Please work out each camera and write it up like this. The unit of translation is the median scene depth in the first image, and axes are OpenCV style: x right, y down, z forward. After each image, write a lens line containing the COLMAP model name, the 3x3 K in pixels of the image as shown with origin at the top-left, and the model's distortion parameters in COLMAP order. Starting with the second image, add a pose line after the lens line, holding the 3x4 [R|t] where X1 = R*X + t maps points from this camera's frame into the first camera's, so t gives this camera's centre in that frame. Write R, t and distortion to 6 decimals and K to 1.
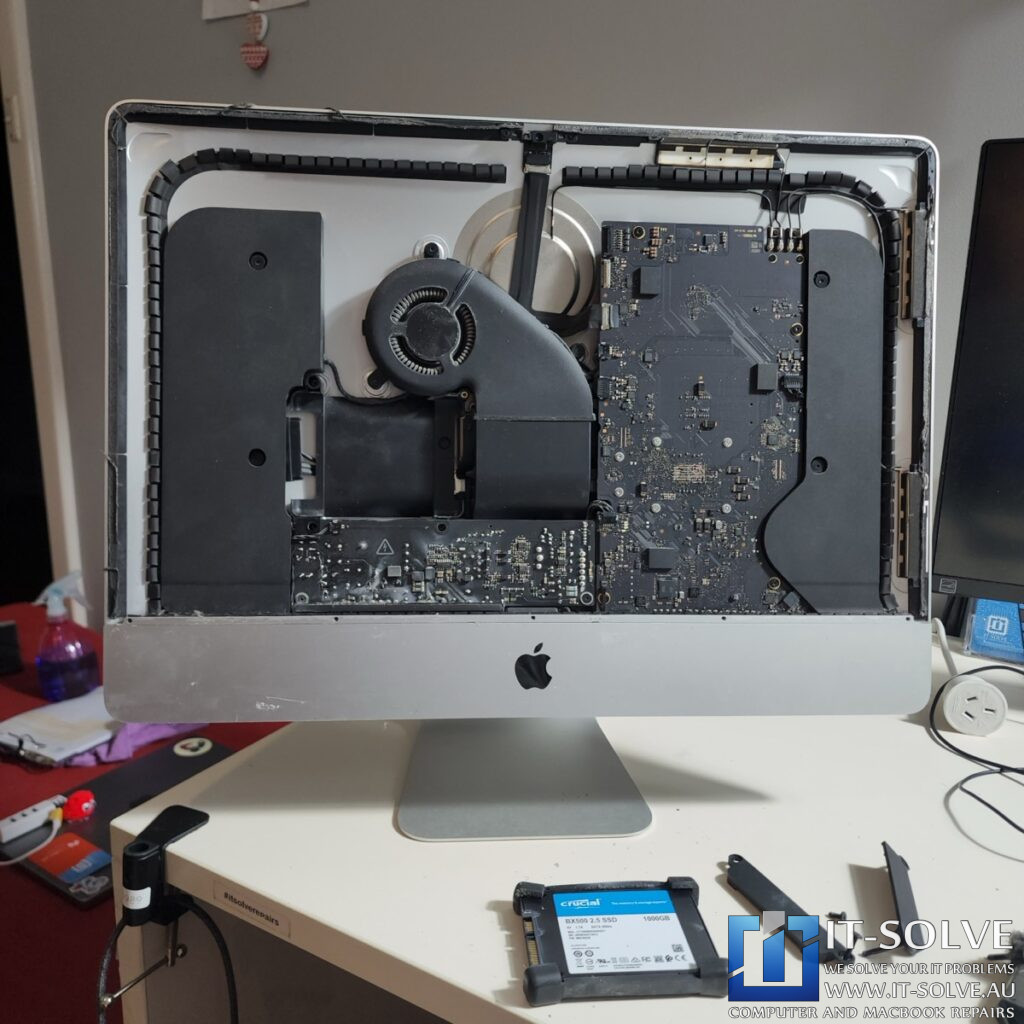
lens RADIAL K [[966.3, 0, 513.3], [0, 966.3, 511.8], [0, 0, 1]] dist [-0.015946, 0.000000]
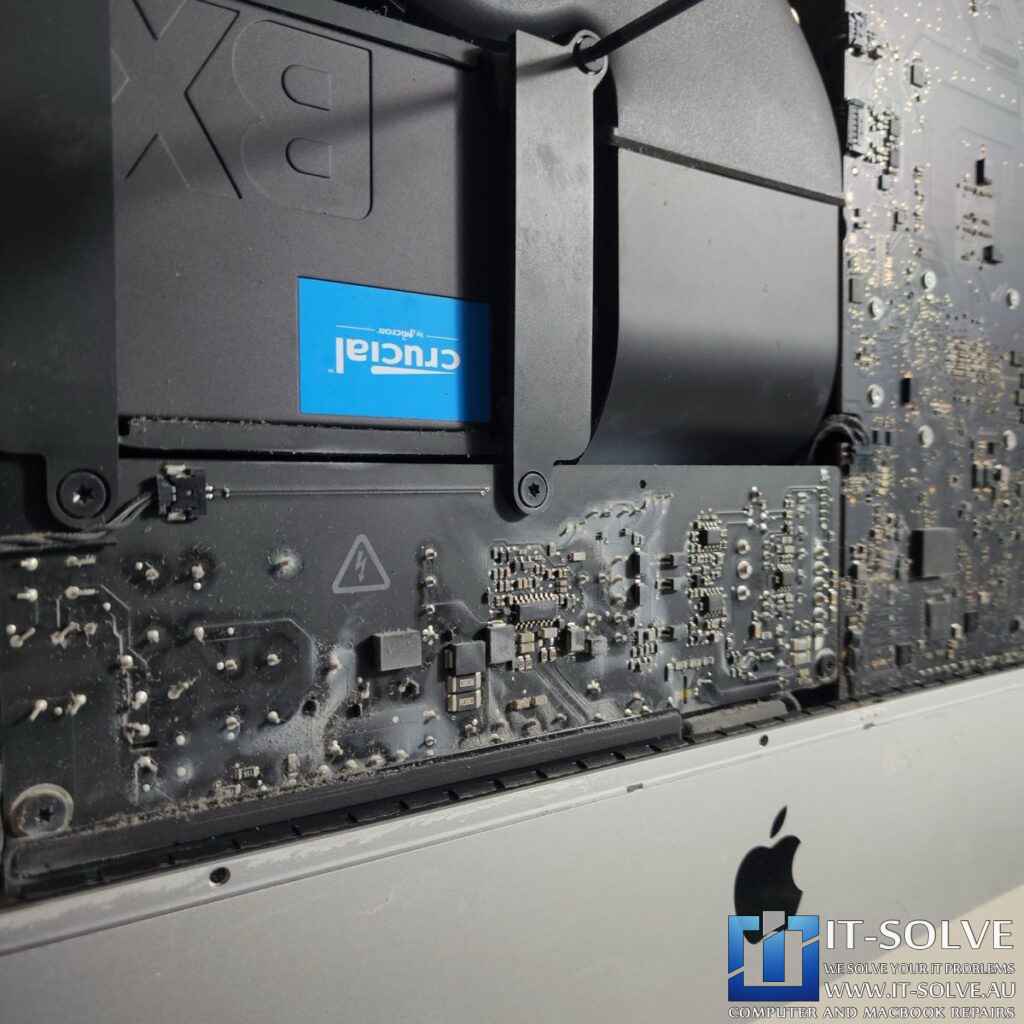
lens RADIAL K [[966.3, 0, 508.9], [0, 966.3, 517.8], [0, 0, 1]] dist [-0.015946, 0.000000]
pose [[0.859279, -0.035636, 0.510265, -0.235313], [0.035282, 0.999324, 0.010375, 0.022009], [-0.510289, 0.009089, 0.859955, 0.742574]]
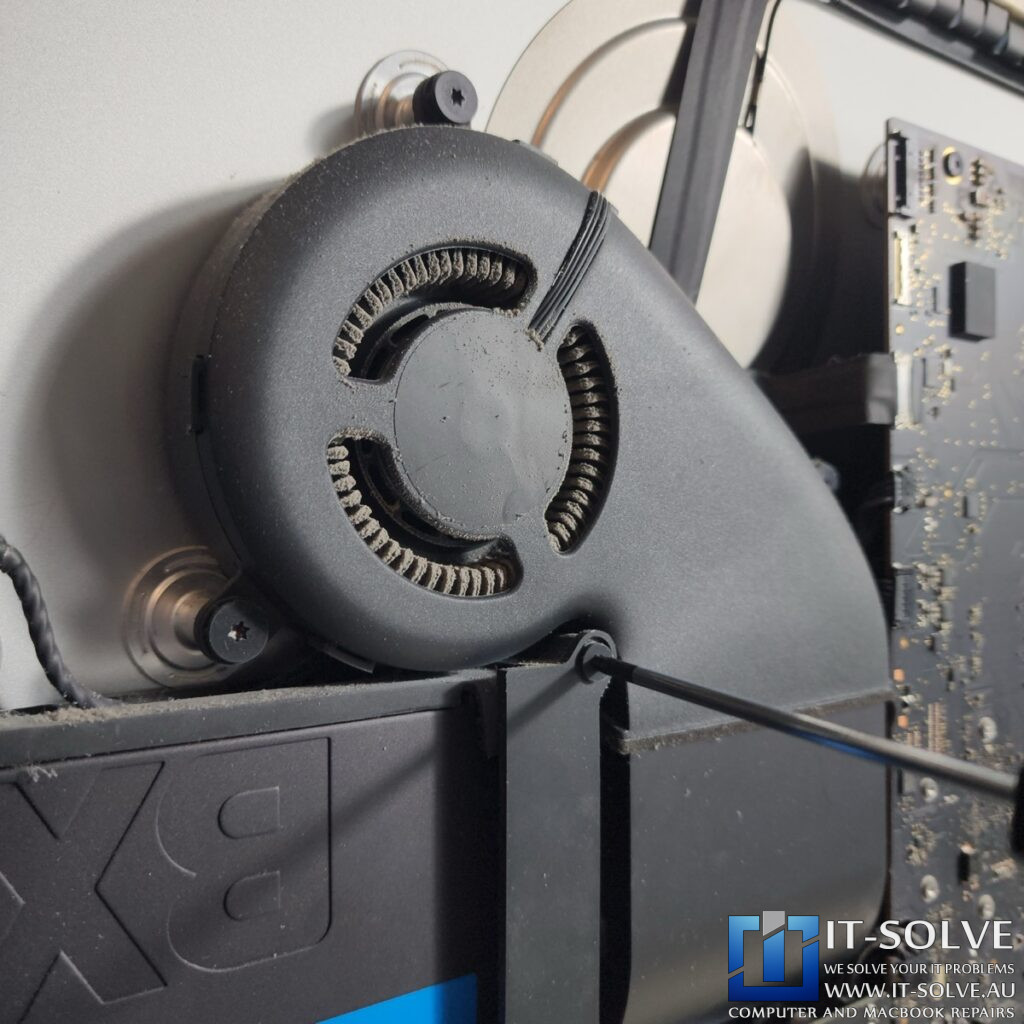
lens RADIAL K [[1048.4, 0, 515.2], [0, 1048.4, 507.3], [0, 0, 1]] dist [0.006834, 0.000000]
pose [[0.852733, -0.018342, 0.522025, -0.214649], [0.035832, 0.999083, -0.023428, -0.157252], [-0.521117, 0.038683, 0.852608, 0.763093]]
